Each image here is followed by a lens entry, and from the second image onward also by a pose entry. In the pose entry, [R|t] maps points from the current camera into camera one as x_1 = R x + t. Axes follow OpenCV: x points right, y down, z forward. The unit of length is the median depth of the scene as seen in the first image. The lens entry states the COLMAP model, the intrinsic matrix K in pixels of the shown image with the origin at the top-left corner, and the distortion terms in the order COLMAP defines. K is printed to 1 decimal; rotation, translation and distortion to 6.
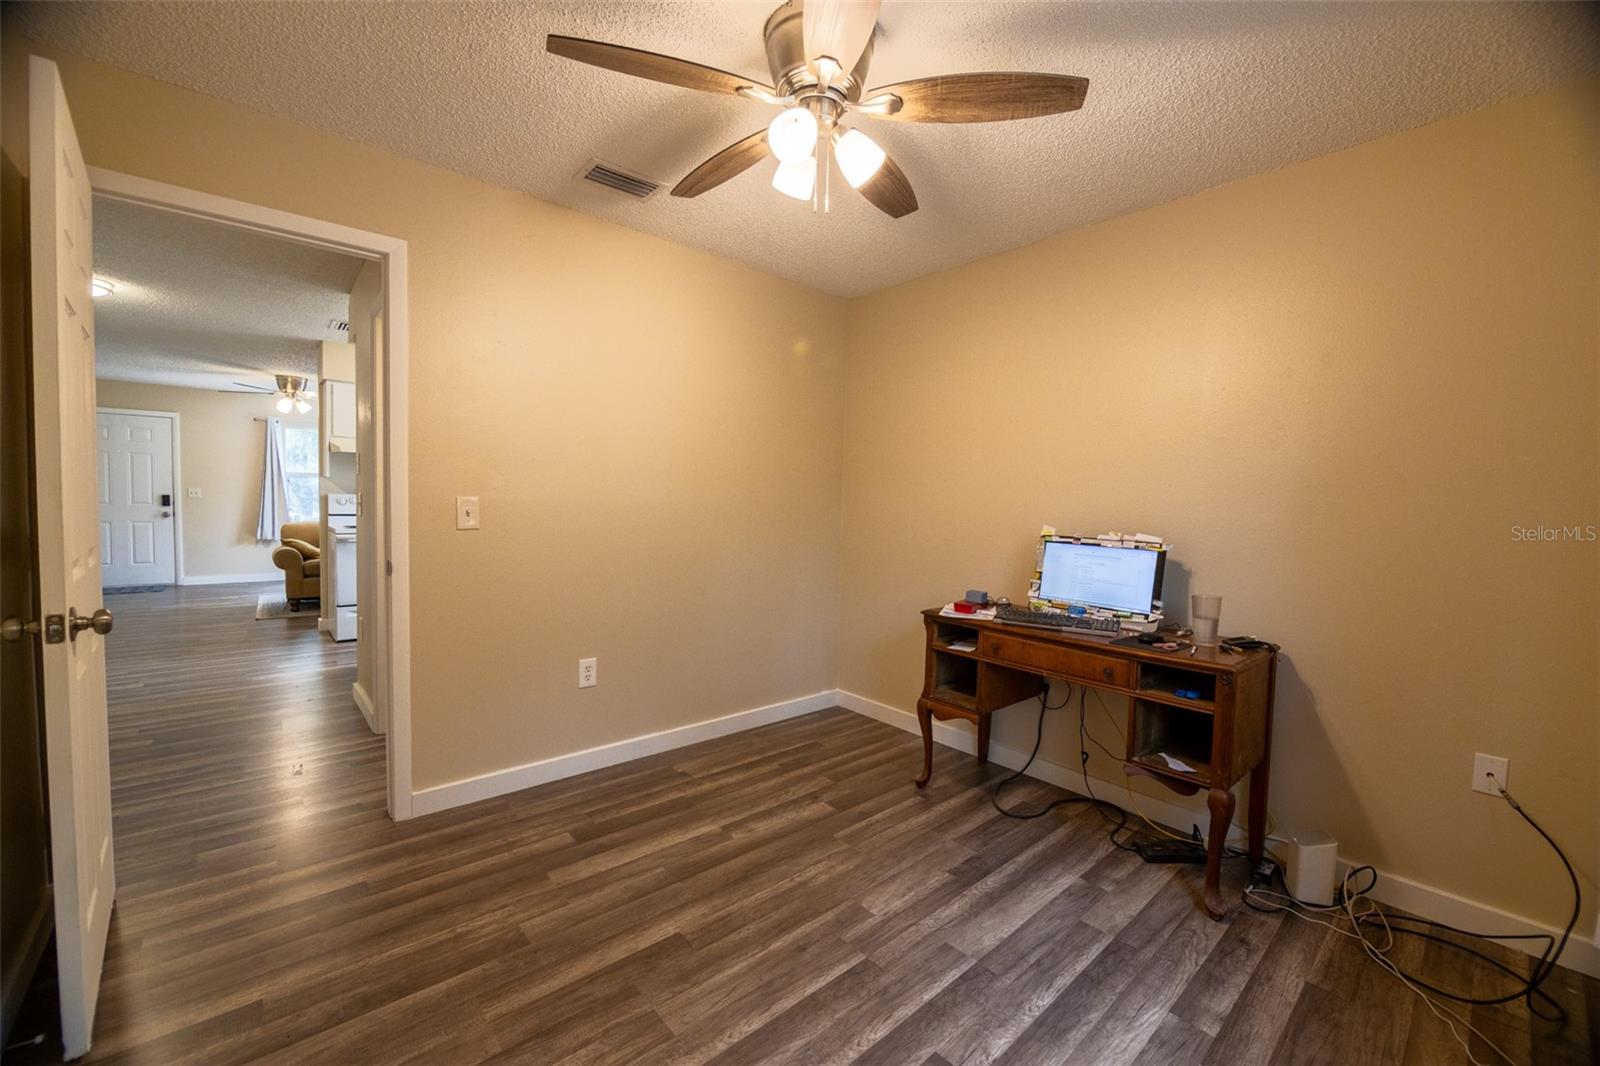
lens RADIAL K [[636.8, 0, 812.3], [0, 636.8, 533.0], [0, 0, 1]] dist [-0.022216, -0.000041]
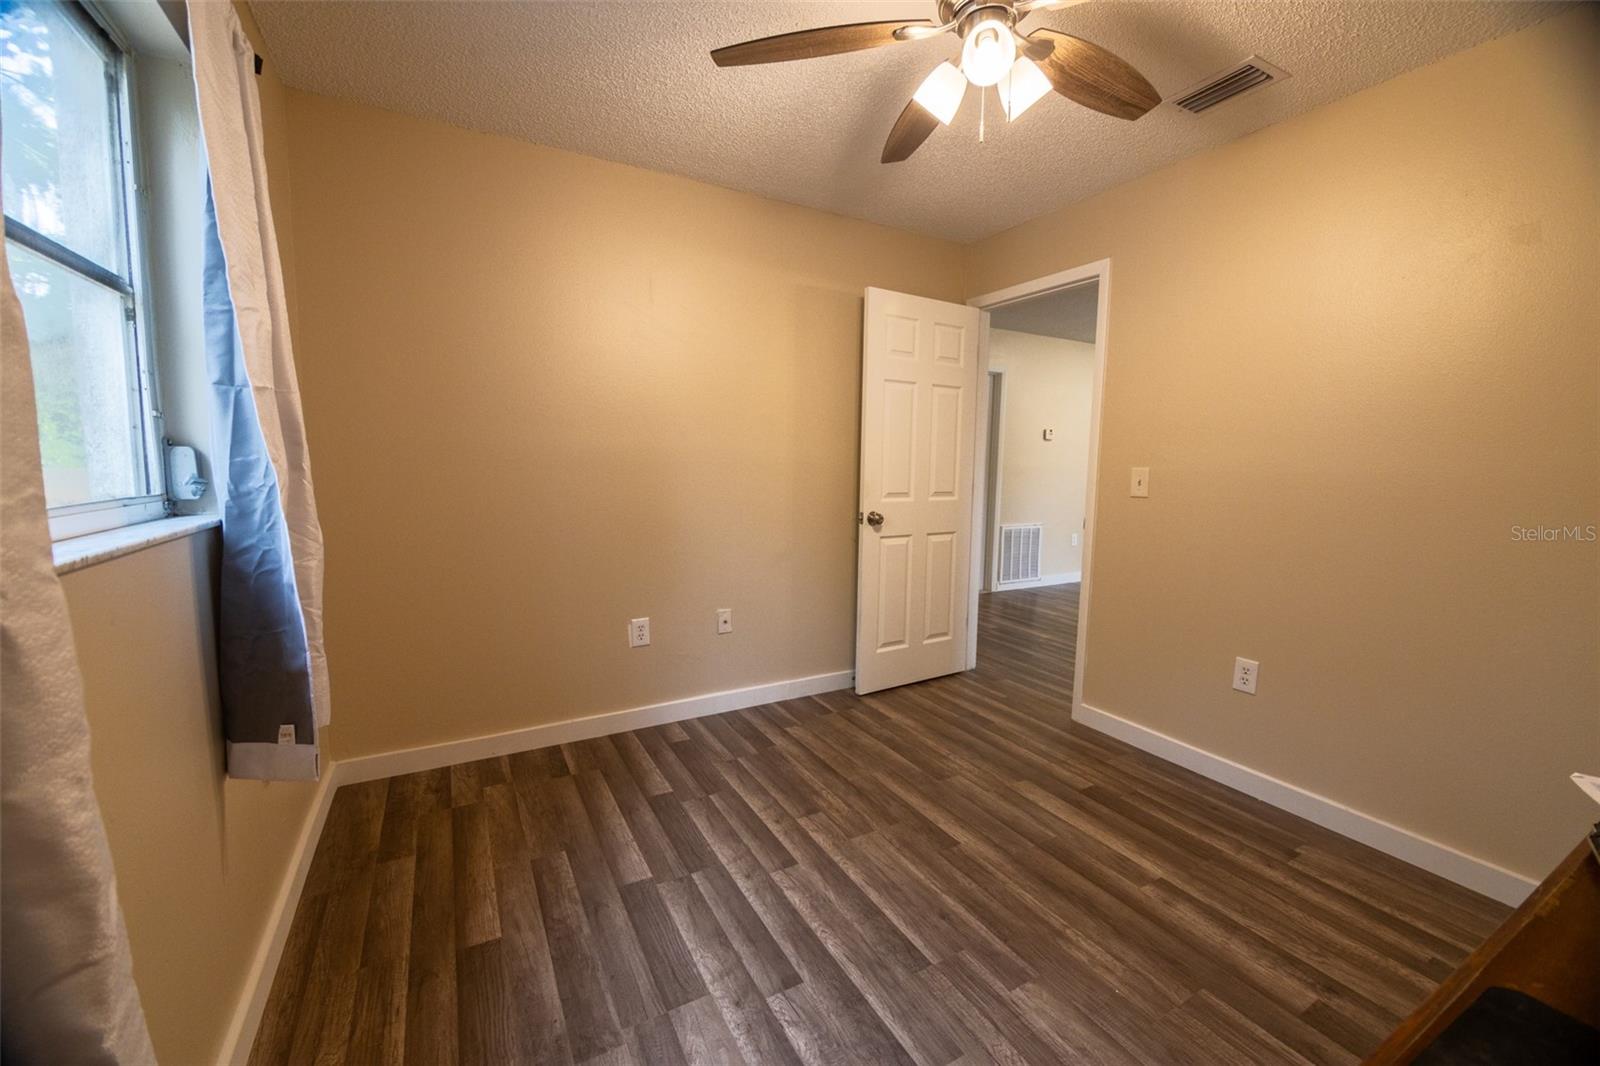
lens RADIAL K [[636.8, 0, 791.5], [0, 636.8, 527.0], [0, 0, 1]] dist [-0.022216, -0.000041]
pose [[-0.236674, 0.075943, -0.968617, 0.744064], [-0.070994, 0.992924, 0.095195, -0.018160], [0.968992, 0.091297, -0.229608, 0.736047]]
